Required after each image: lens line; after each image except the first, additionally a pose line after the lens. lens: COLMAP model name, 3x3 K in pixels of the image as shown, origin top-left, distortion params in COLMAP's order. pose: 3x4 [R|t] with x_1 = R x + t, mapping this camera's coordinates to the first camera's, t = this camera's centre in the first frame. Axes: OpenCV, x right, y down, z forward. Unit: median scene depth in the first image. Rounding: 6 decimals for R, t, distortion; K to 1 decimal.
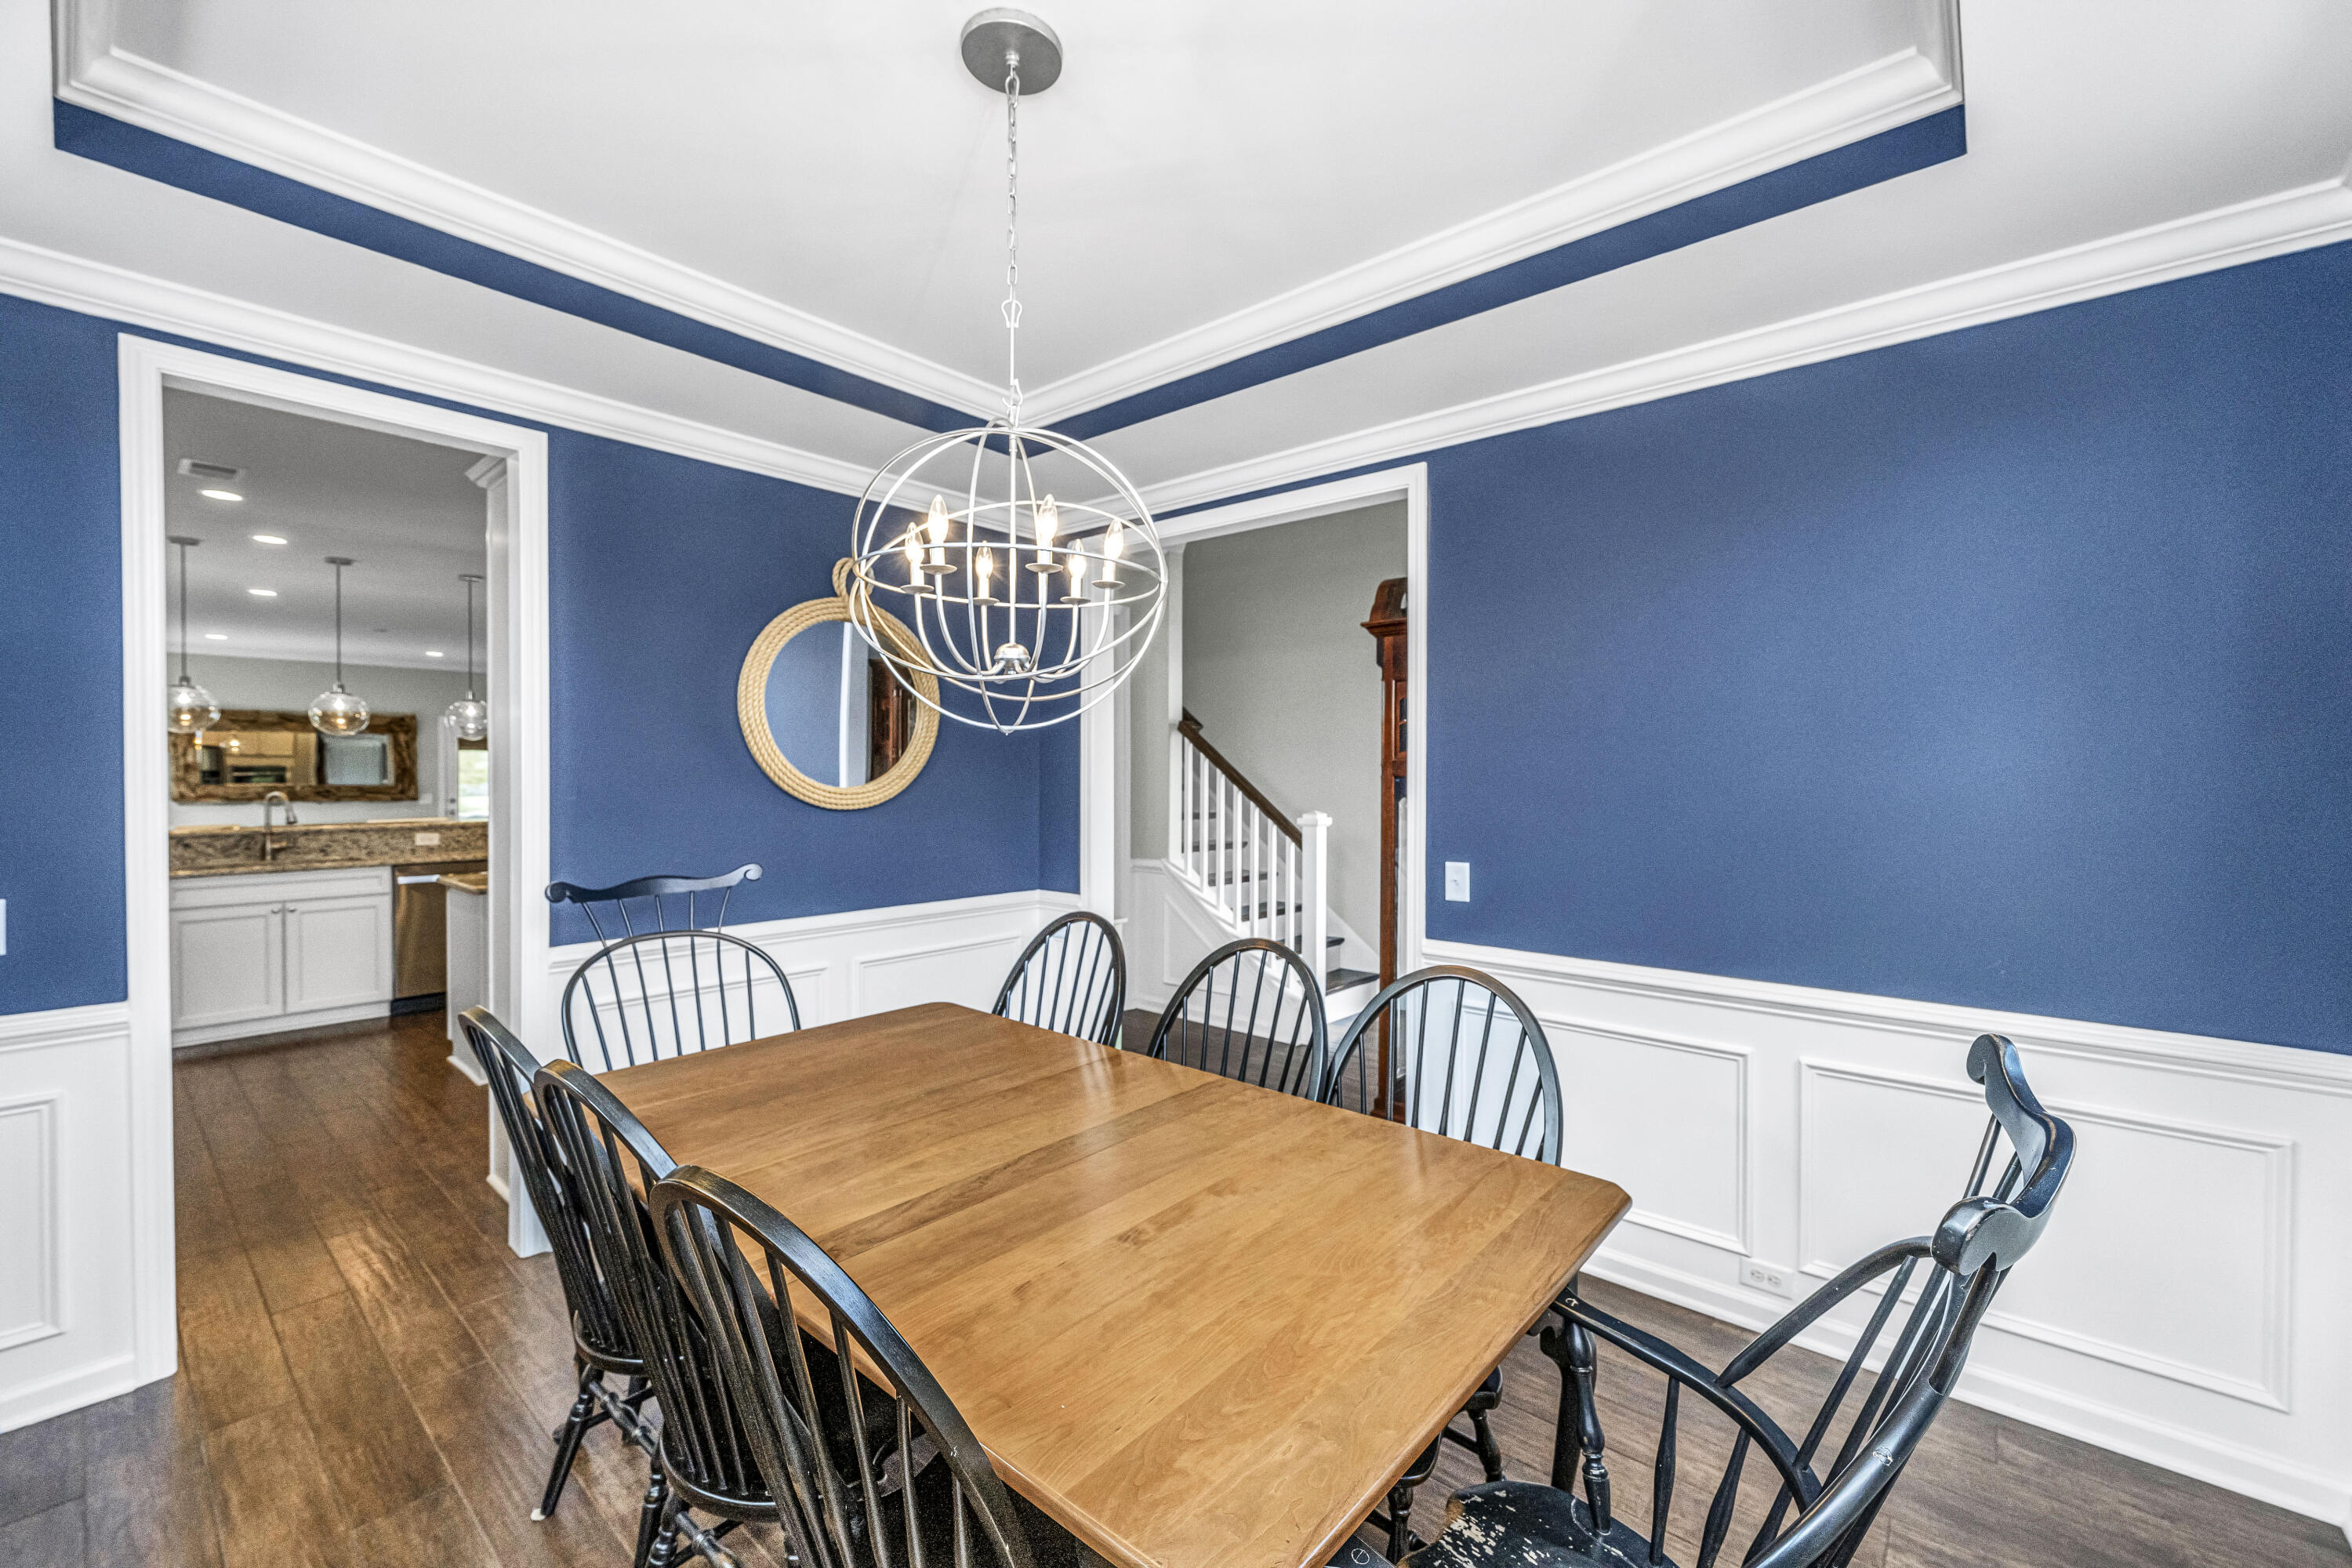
lens RADIAL K [[956.2, 0, 1242.5], [0, 956.2, 783.4], [0, 0, 1]] dist [-0.000049, -0.000096]
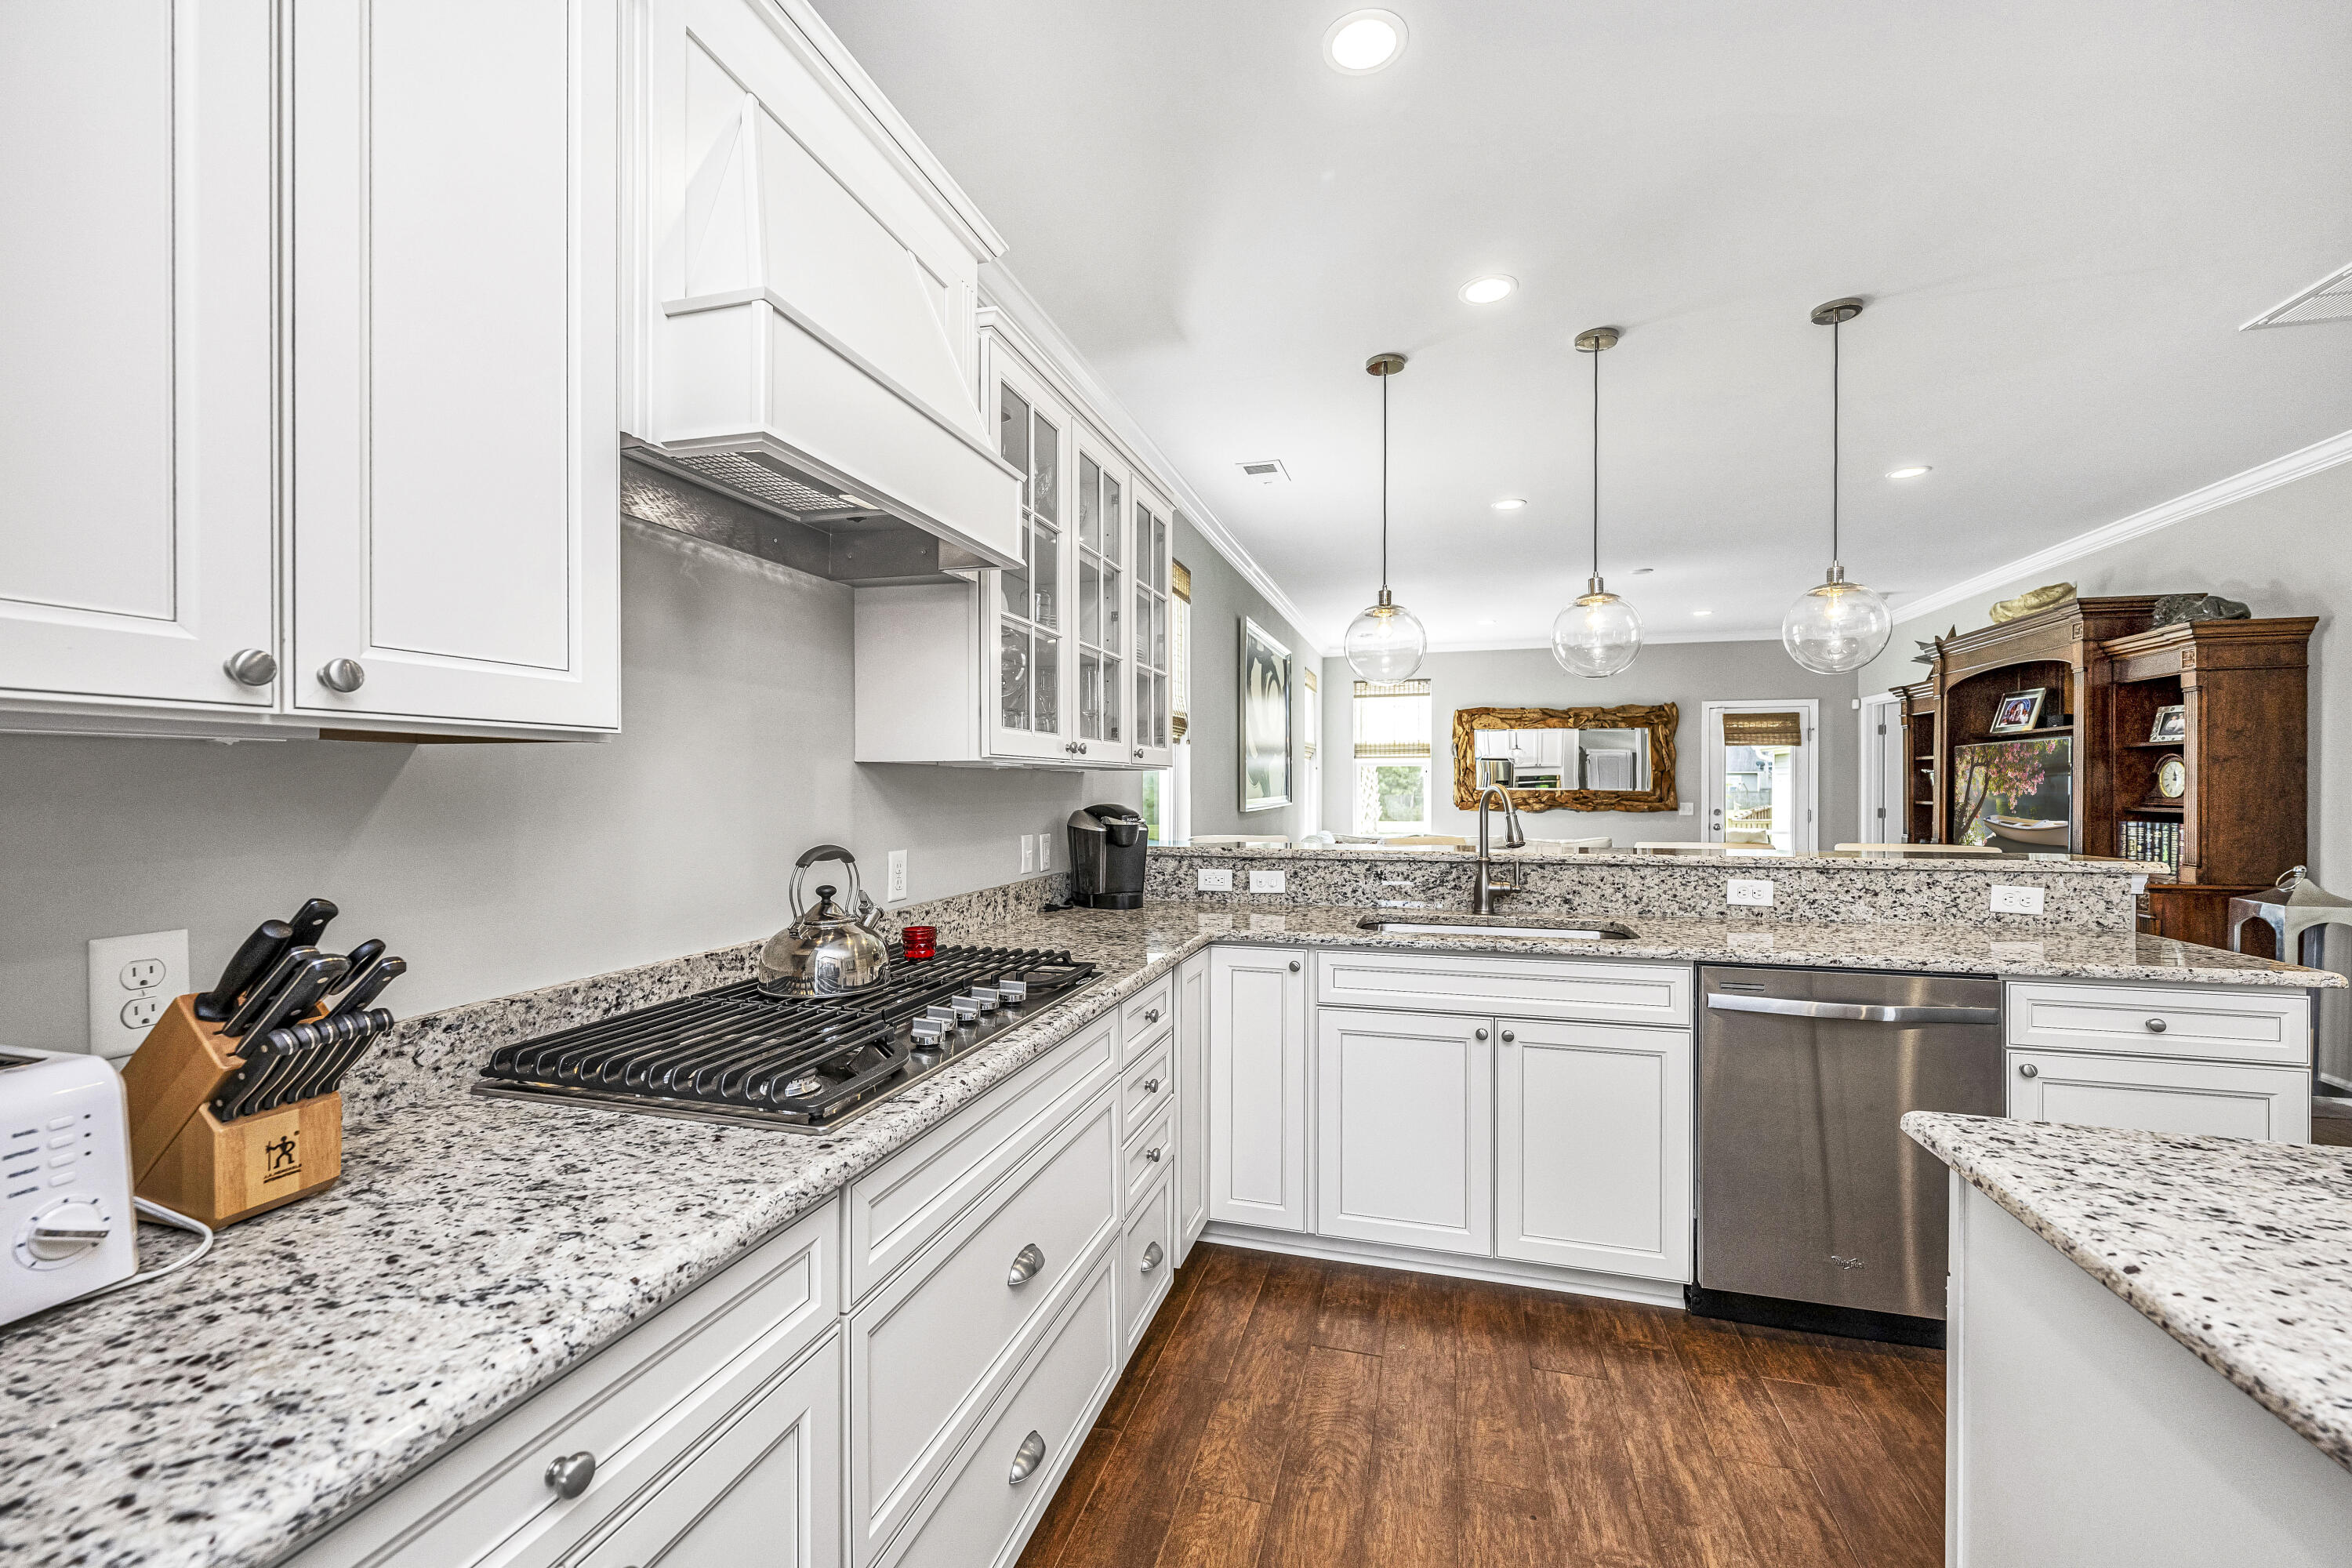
lens RADIAL K [[964.1, 0, 1164.6], [0, 964.1, 783.5], [0, 0, 1]] dist [0.001008, 0.000149]
pose [[0.381246, -0.005032, -0.924460, -0.537945], [-0.012049, 0.999873, -0.010412, 0.015568], [0.924395, 0.015108, 0.381137, 0.572667]]
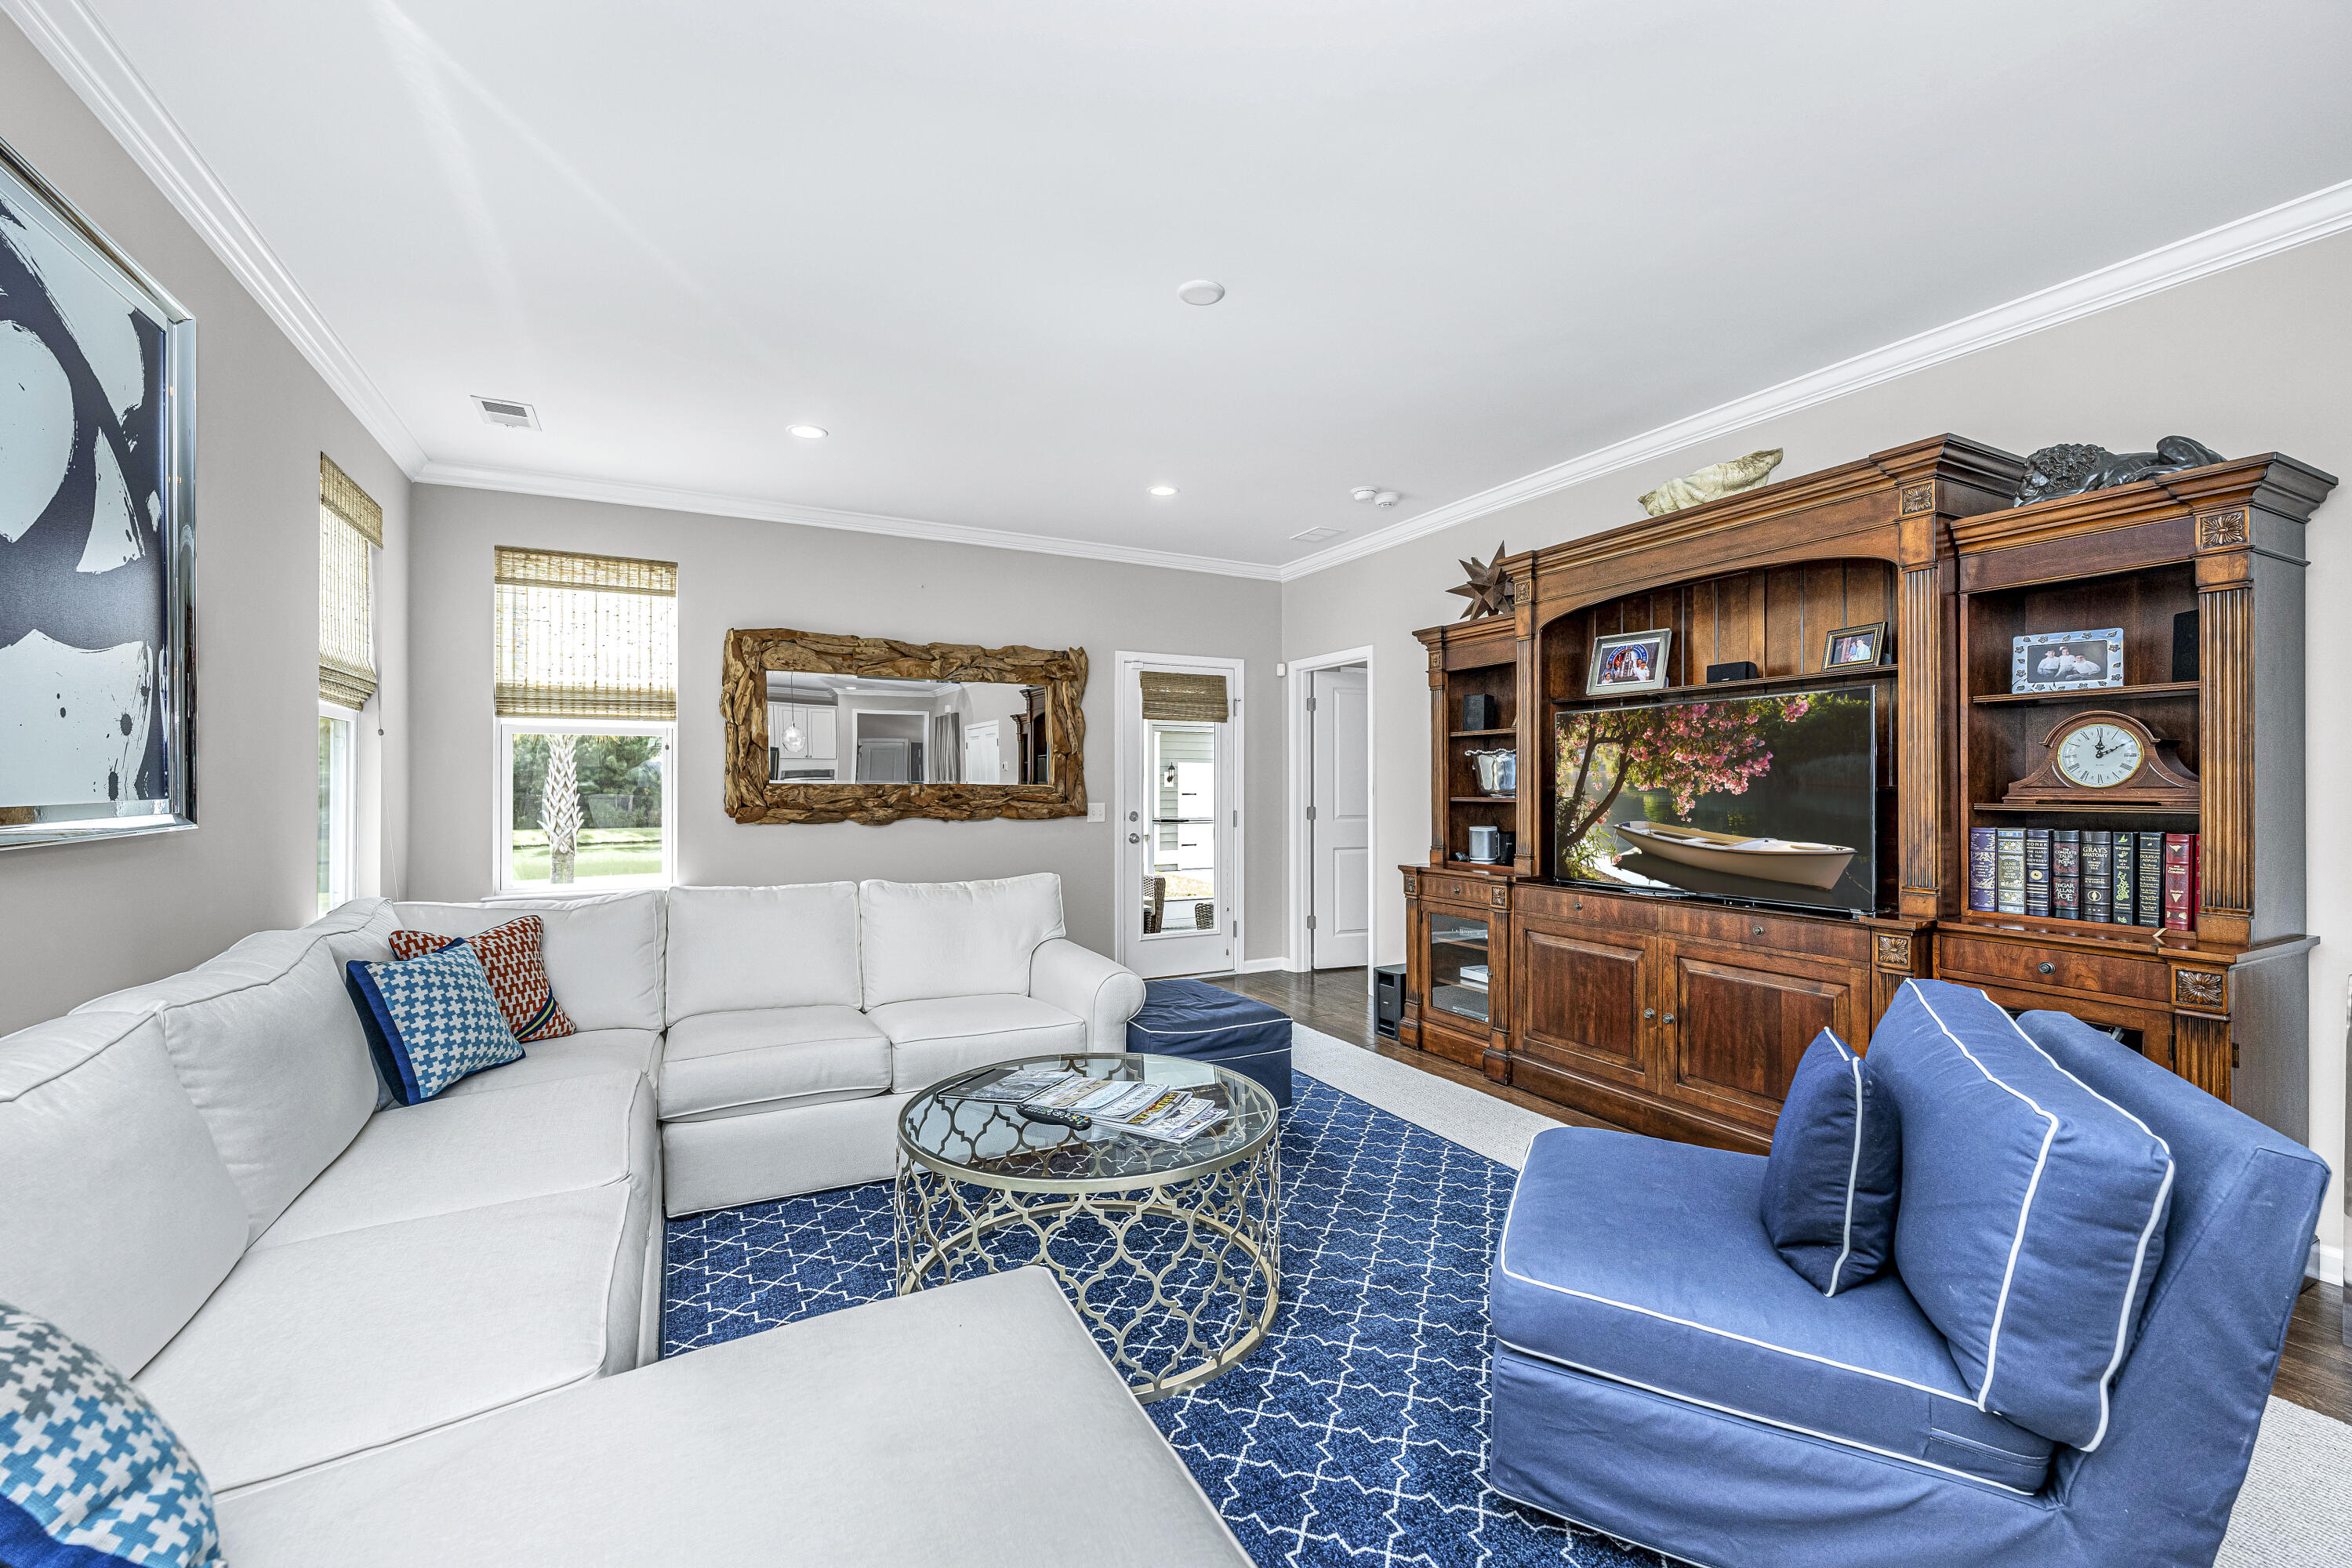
lens RADIAL K [[964.1, 0, 1164.6], [0, 964.1, 783.5], [0, 0, 1]] dist [0.001008, 0.000149]
pose [[0.912173, -0.004830, -0.409777, -1.104211], [-0.001364, 0.999889, -0.014822, 0.014882], [0.409803, 0.014079, 0.912065, 0.991734]]
